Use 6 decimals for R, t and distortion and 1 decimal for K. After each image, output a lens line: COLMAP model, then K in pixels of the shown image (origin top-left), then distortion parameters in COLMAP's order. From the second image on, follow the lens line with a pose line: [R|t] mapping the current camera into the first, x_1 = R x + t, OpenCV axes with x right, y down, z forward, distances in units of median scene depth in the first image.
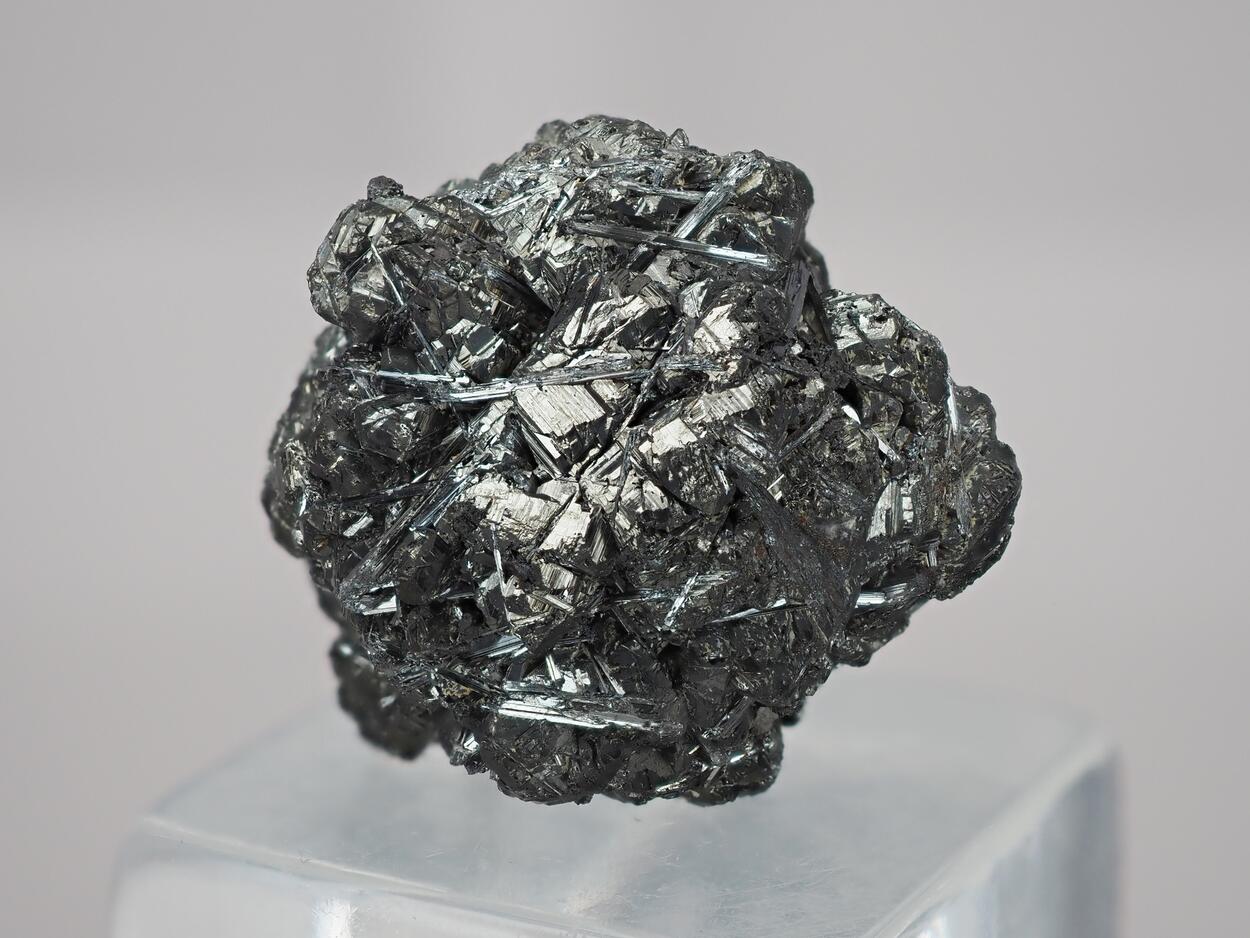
lens RADIAL K [[2863.4, 0, 569.3], [0, 2863.4, 465.8], [0, 0, 1]] dist [0.300798, 0.000000]
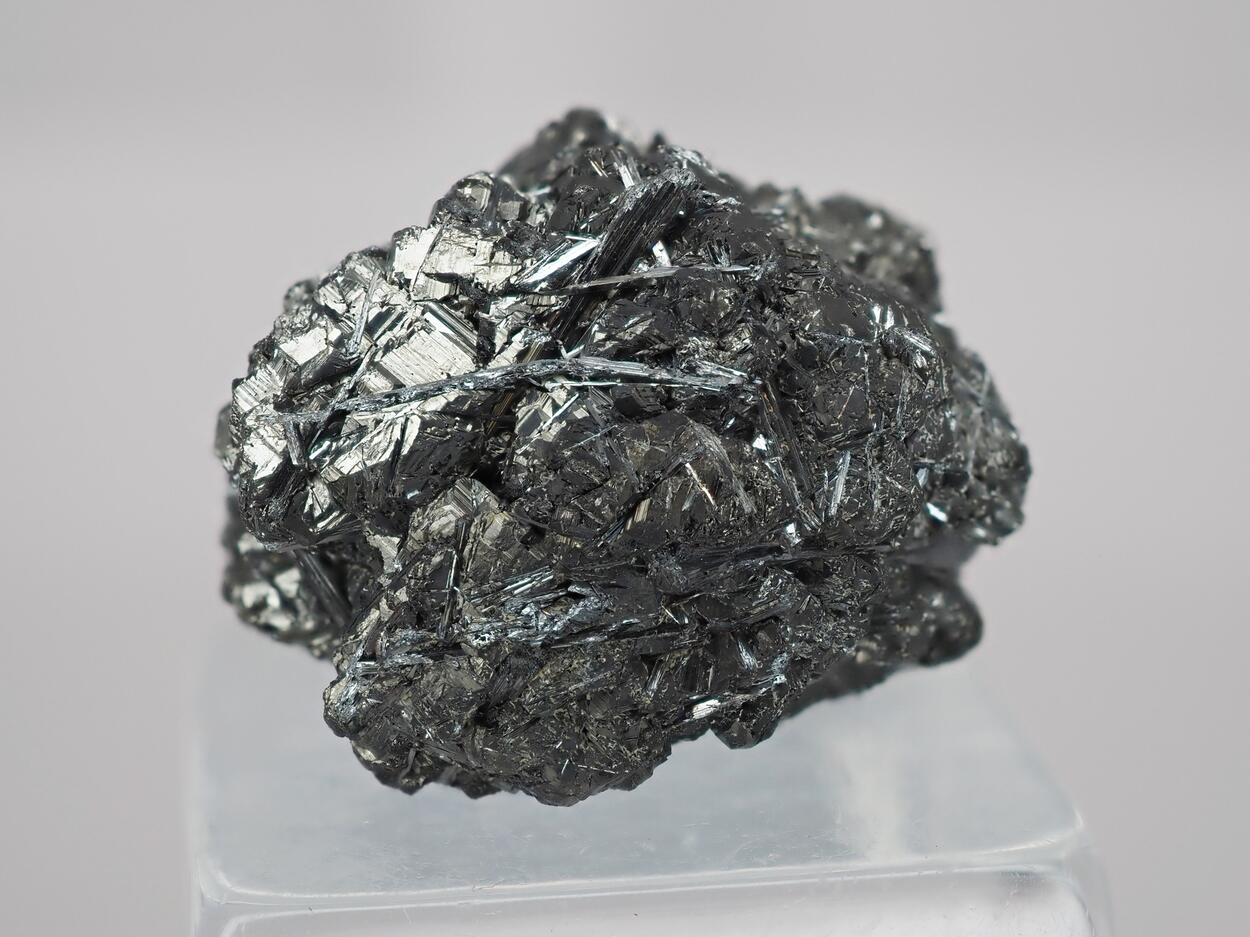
lens RADIAL K [[2863.4, 0, 630.0], [0, 2863.4, 470.2], [0, 0, 1]] dist [0.300798, 0.000000]
pose [[-0.748352, 0.353336, 0.561358, -0.582159], [0.078008, -0.793553, 0.603480, -0.625859], [0.658699, 0.495405, 0.566294, 0.518655]]
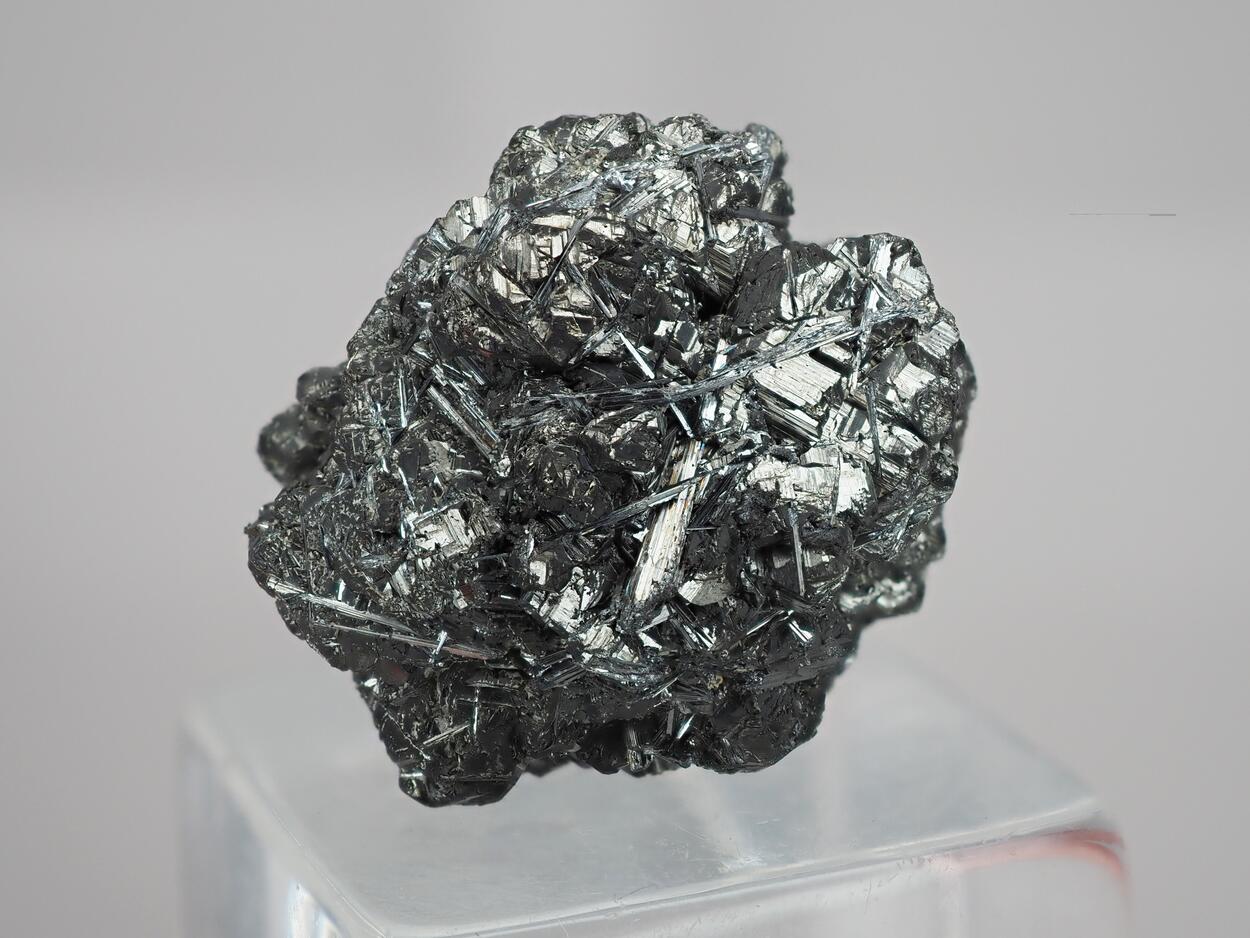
lens RADIAL K [[2863.4, 0, 627.7], [0, 2863.4, 473.7], [0, 0, 1]] dist [0.300798, 0.000000]
pose [[0.630140, -0.212849, 0.746739, -0.830862], [0.214750, 0.971957, 0.095827, -0.100604], [-0.746194, 0.099978, 0.658178, 0.362896]]
